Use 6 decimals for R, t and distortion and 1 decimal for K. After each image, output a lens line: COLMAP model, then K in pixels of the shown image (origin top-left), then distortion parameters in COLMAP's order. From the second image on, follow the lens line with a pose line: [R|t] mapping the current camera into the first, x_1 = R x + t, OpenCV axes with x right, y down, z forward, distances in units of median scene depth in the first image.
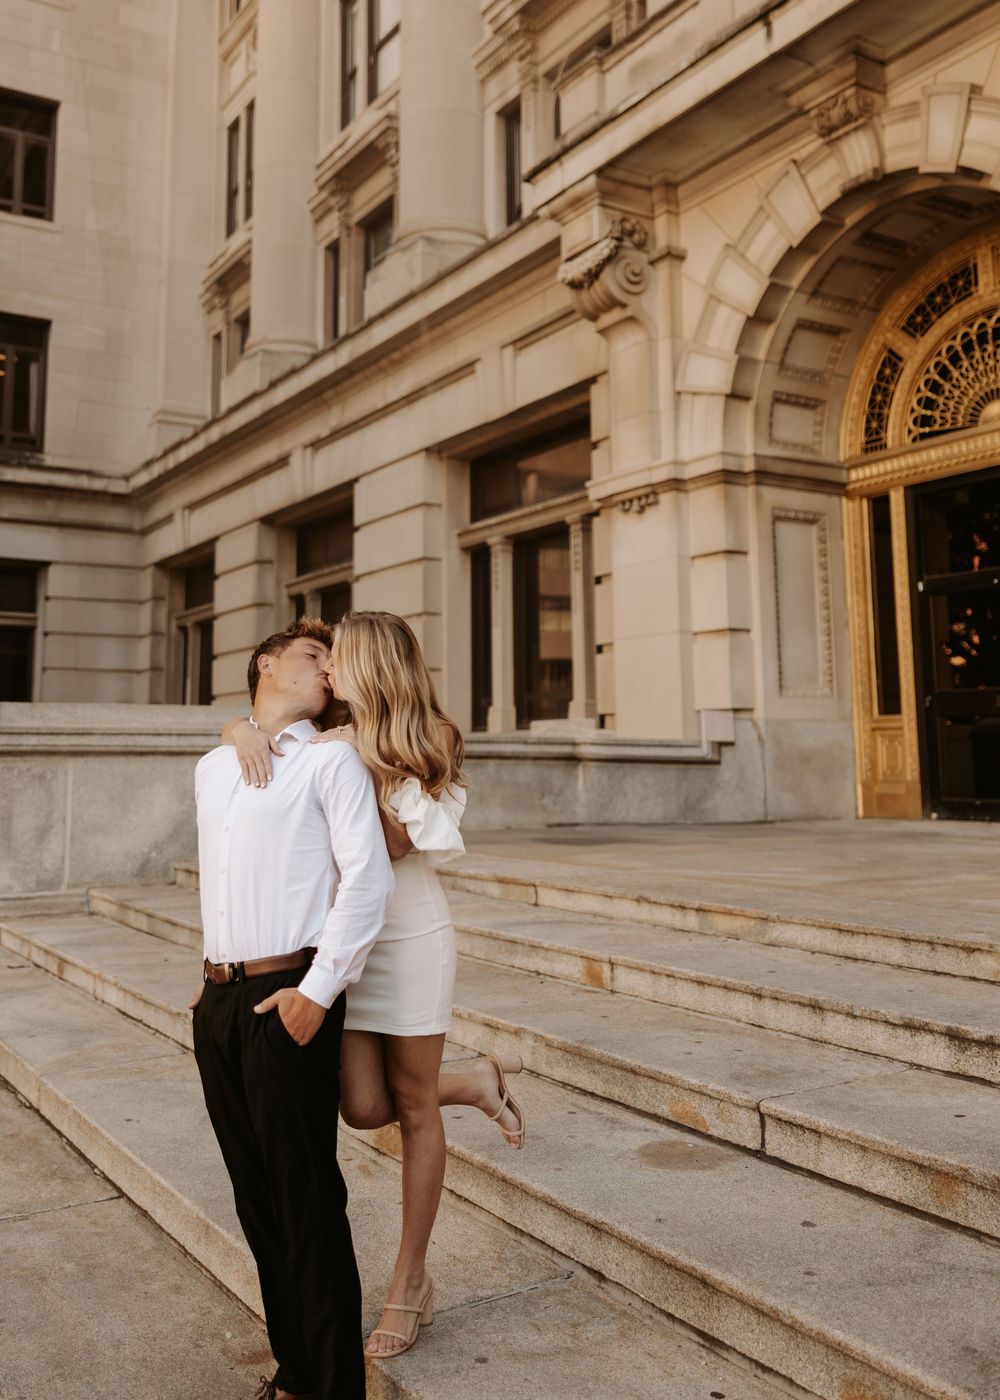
lens RADIAL K [[1274.9, 0, 444.6], [0, 1274.9, 575.3], [0, 0, 1]] dist [0.008324, 0.000000]
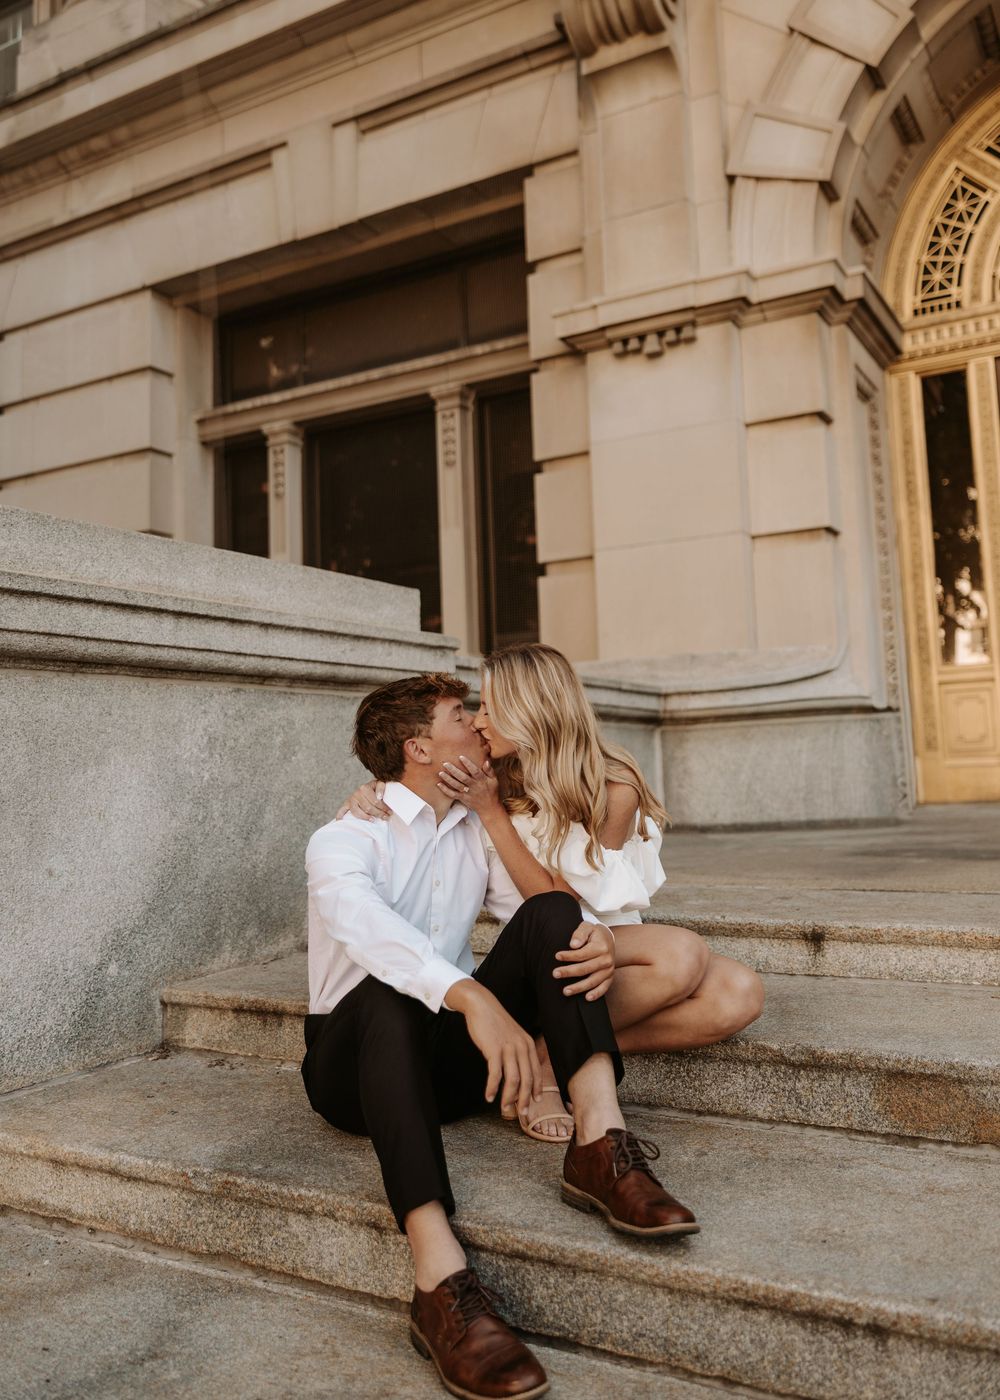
lens RADIAL K [[1180.8, 0, 489.3], [0, 1180.8, 634.4], [0, 0, 1]] dist [0.004170, -0.009955]
pose [[0.867523, 0.032082, 0.496361, -0.229159], [-0.042120, 0.999072, 0.009043, 0.096725], [-0.495610, -0.028752, 0.868069, 0.531166]]
